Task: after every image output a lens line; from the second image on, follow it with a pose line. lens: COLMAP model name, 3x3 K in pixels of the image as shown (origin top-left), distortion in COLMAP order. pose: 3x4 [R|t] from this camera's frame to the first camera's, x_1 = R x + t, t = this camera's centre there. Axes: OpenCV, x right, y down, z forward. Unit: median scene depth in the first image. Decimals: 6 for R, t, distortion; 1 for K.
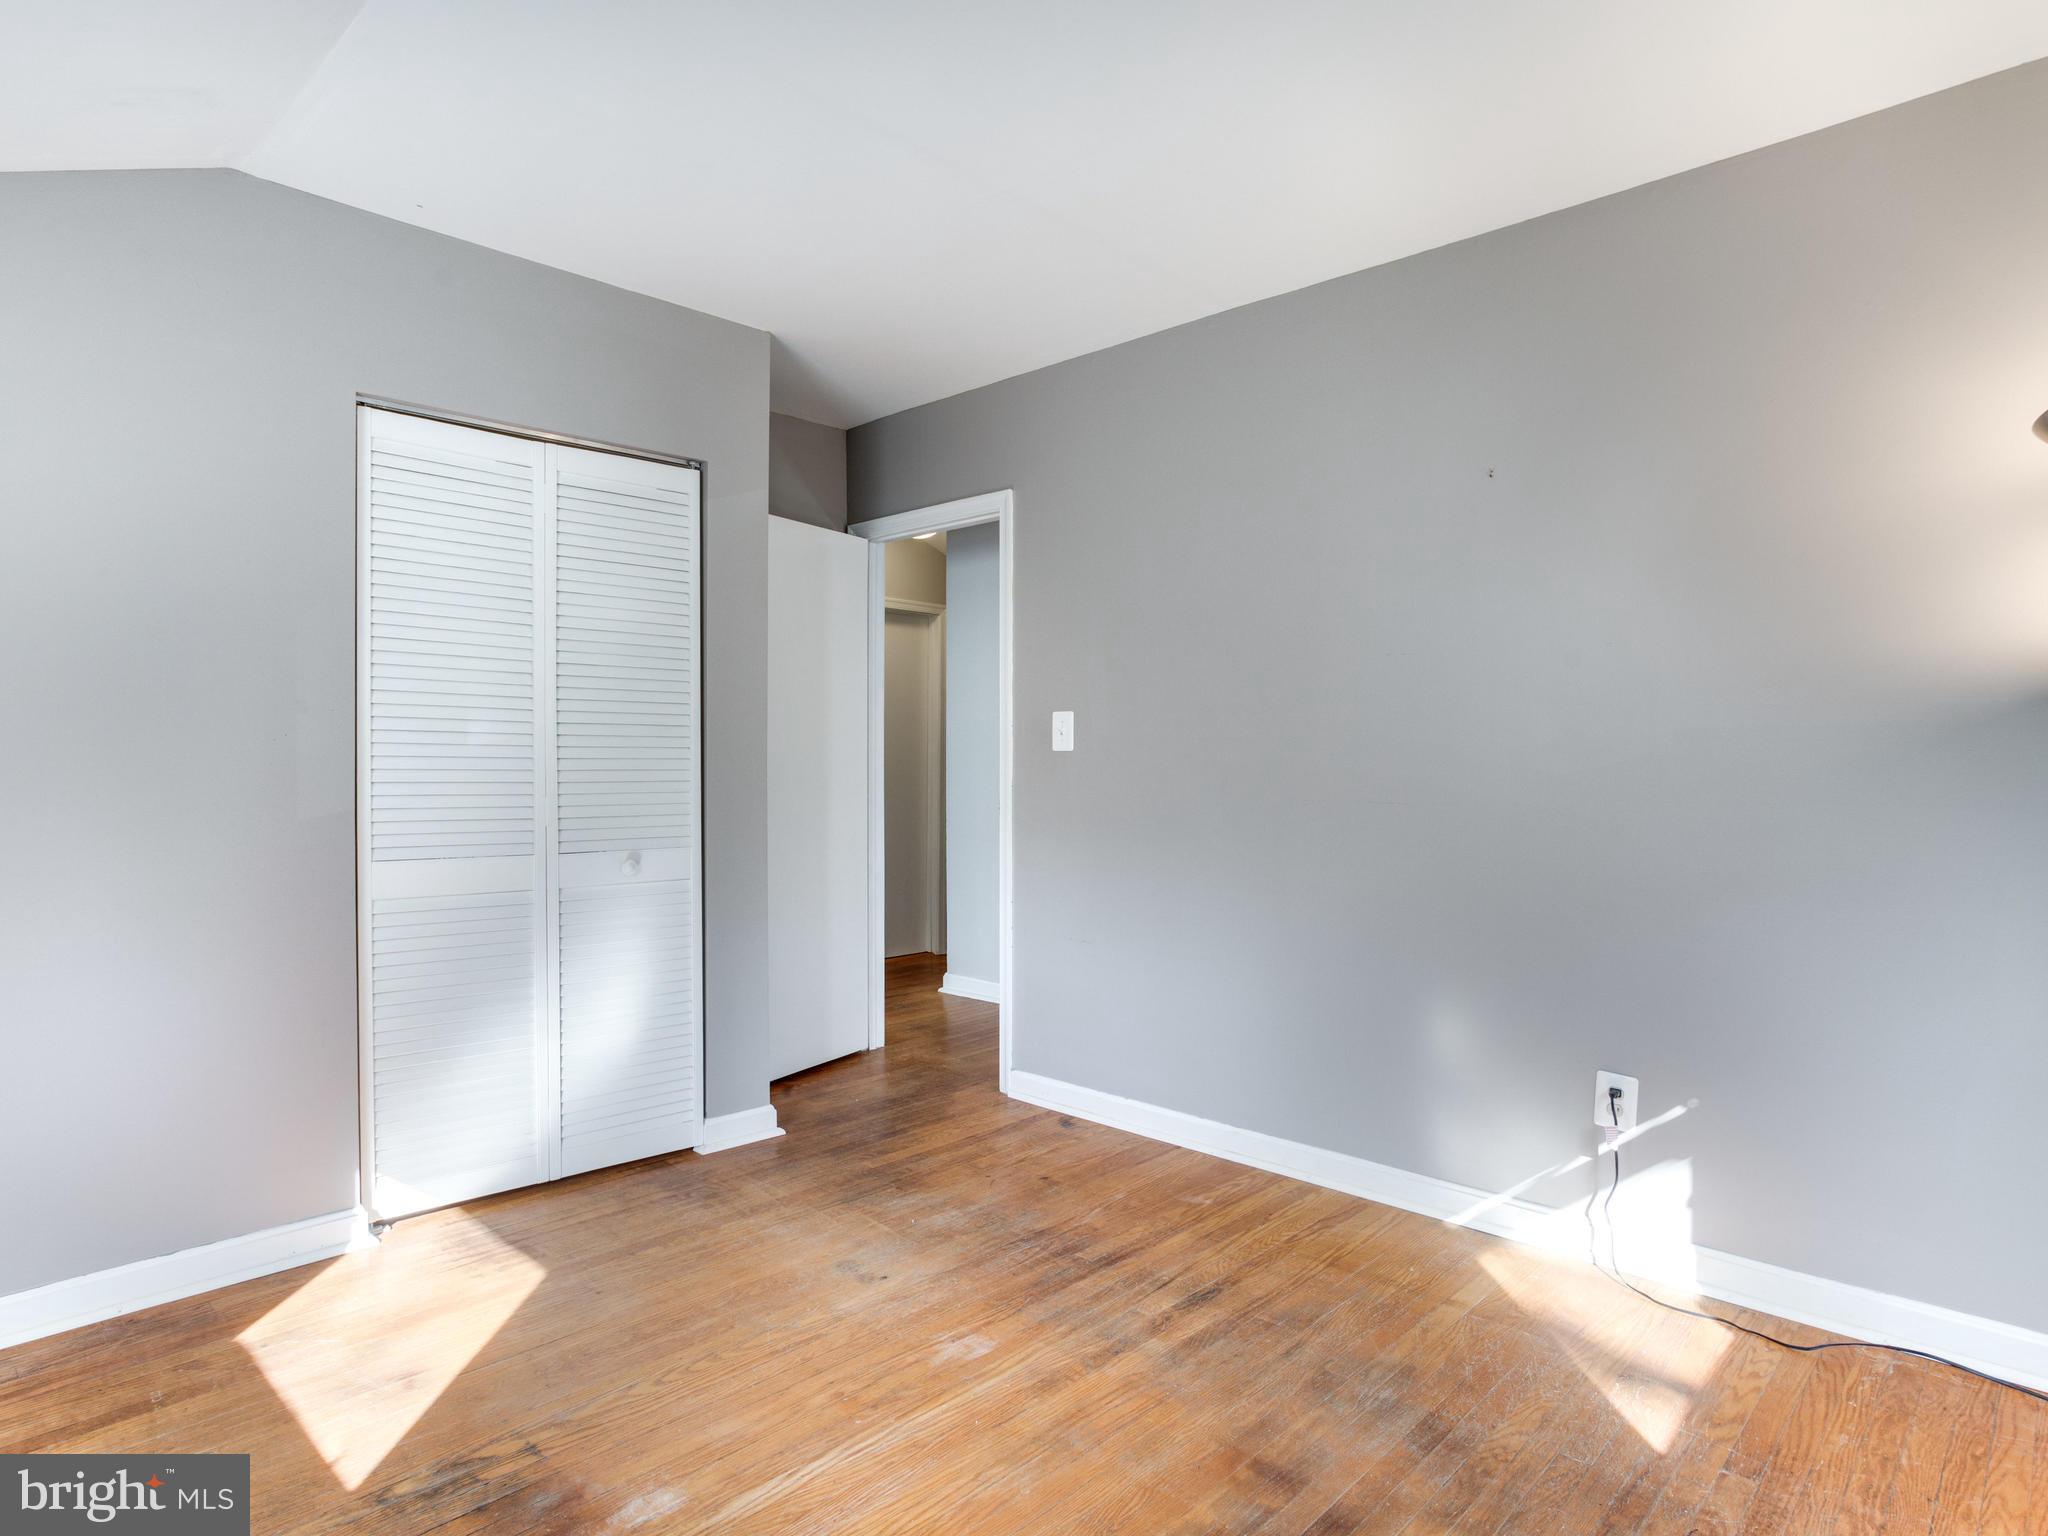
lens RADIAL K [[1139.9, 0, 961.2], [0, 1139.9, 760.6], [0, 0, 1]] dist [-0.036620, 0.015690]
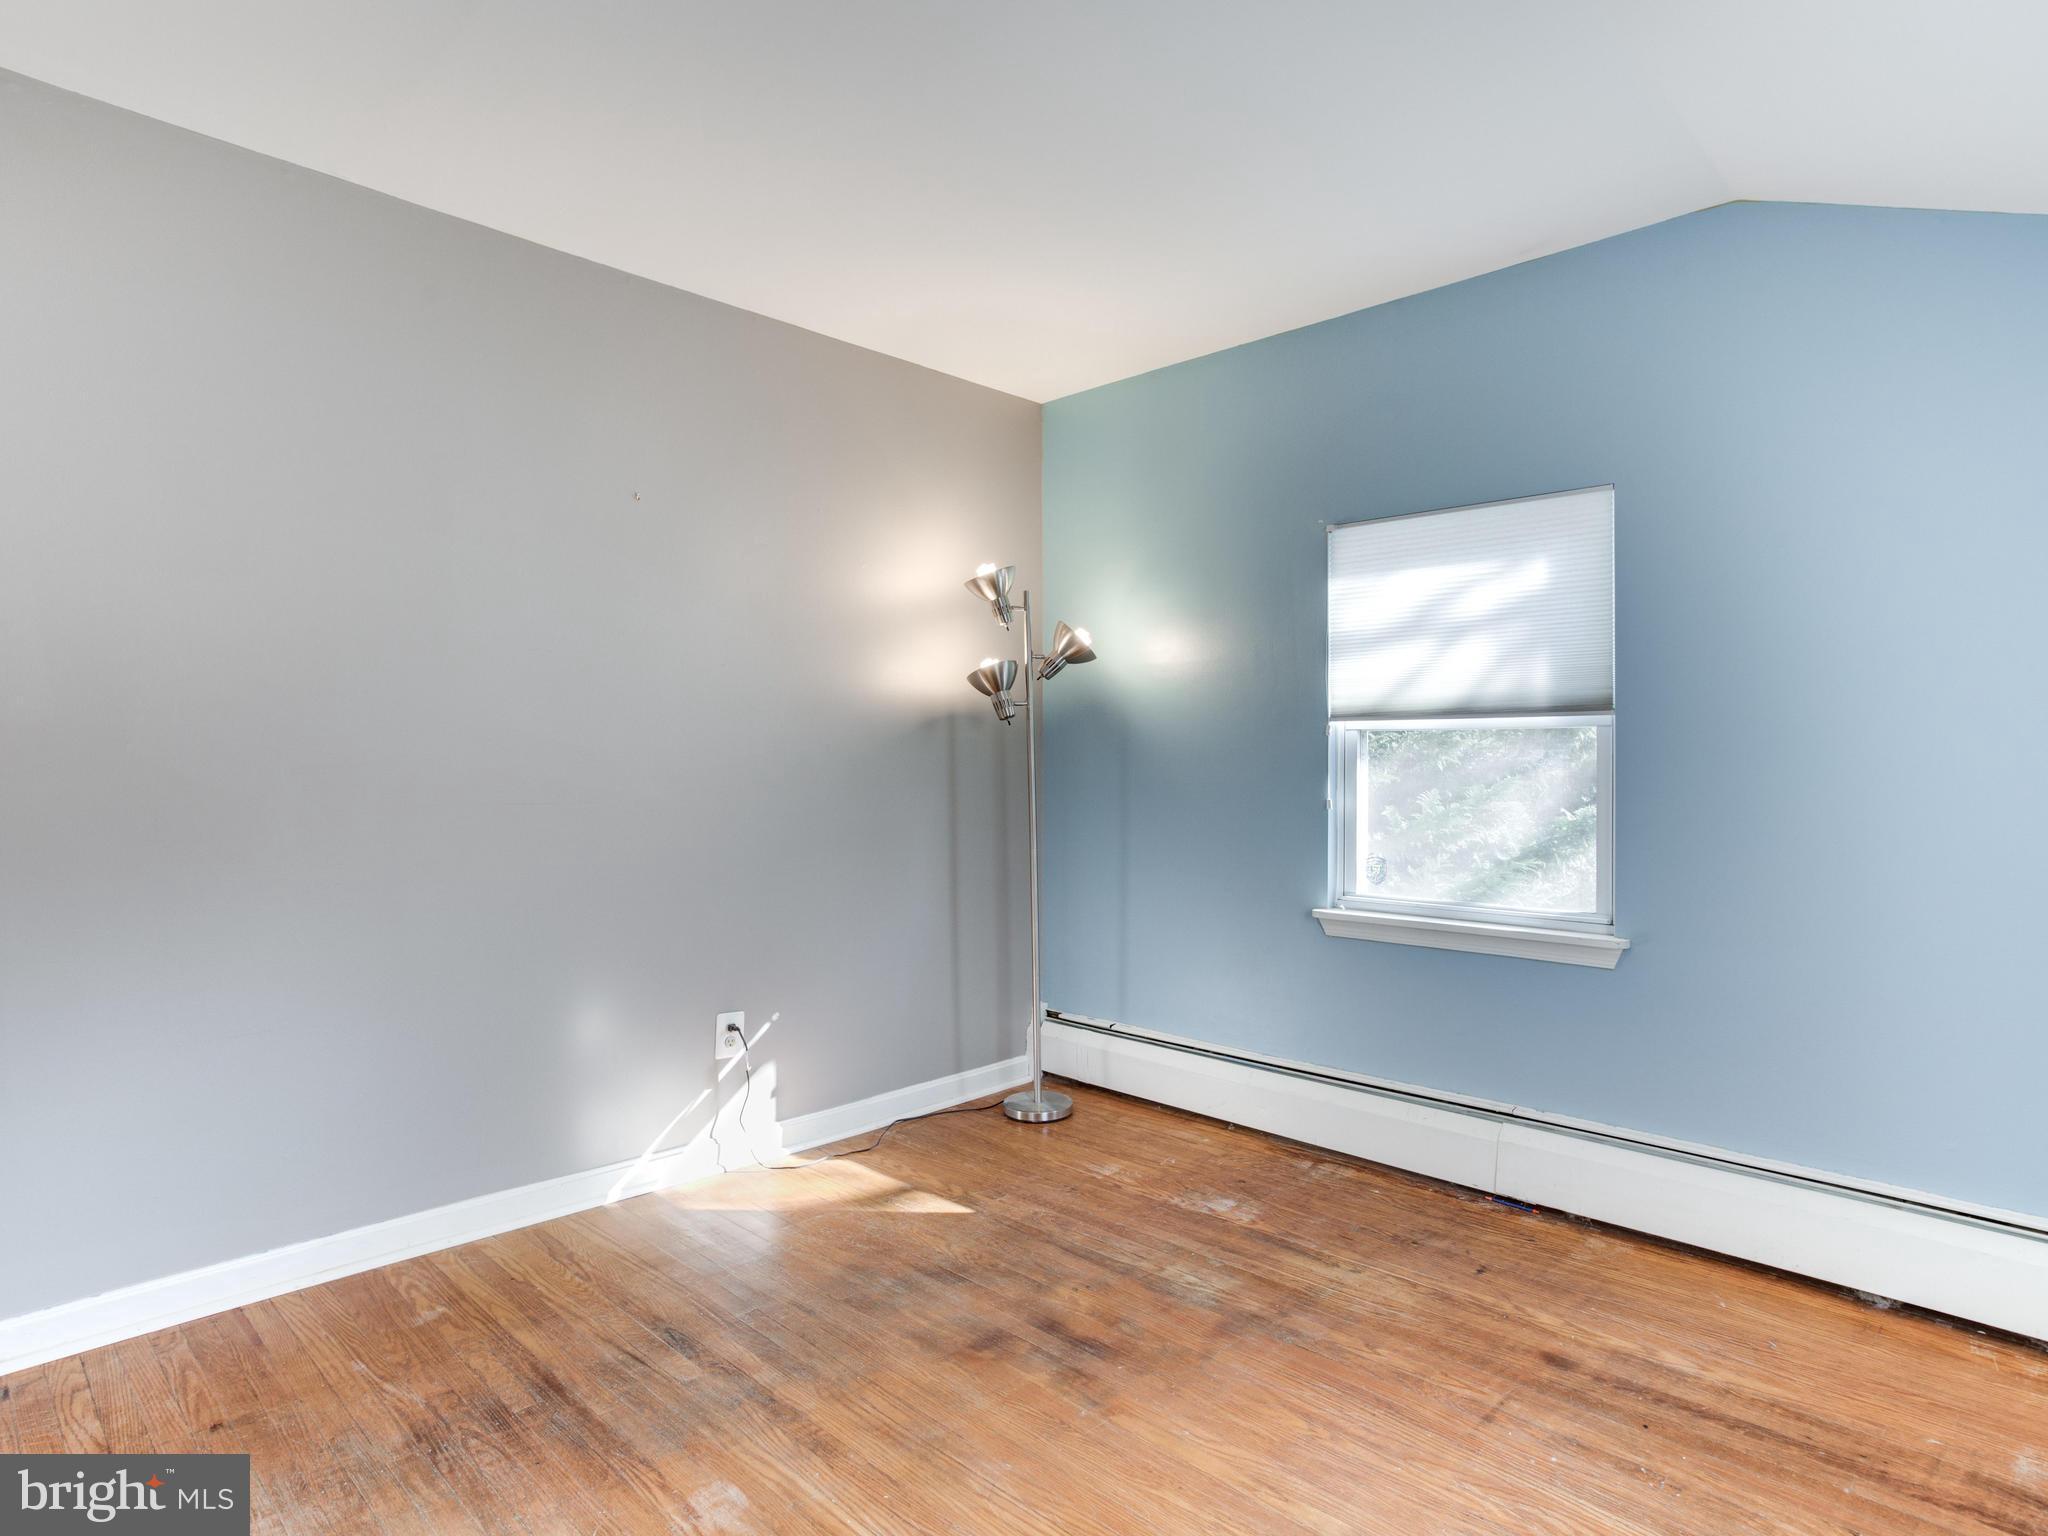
lens RADIAL K [[1139.9, 0, 1025.9], [0, 1139.9, 762.2], [0, 0, 1]] dist [-0.036620, 0.015690]
pose [[-0.007026, -0.003179, 0.999970, -0.684426], [0.001576, 0.999994, 0.003191, -0.001675], [-0.999974, 0.001598, -0.007021, 0.693520]]
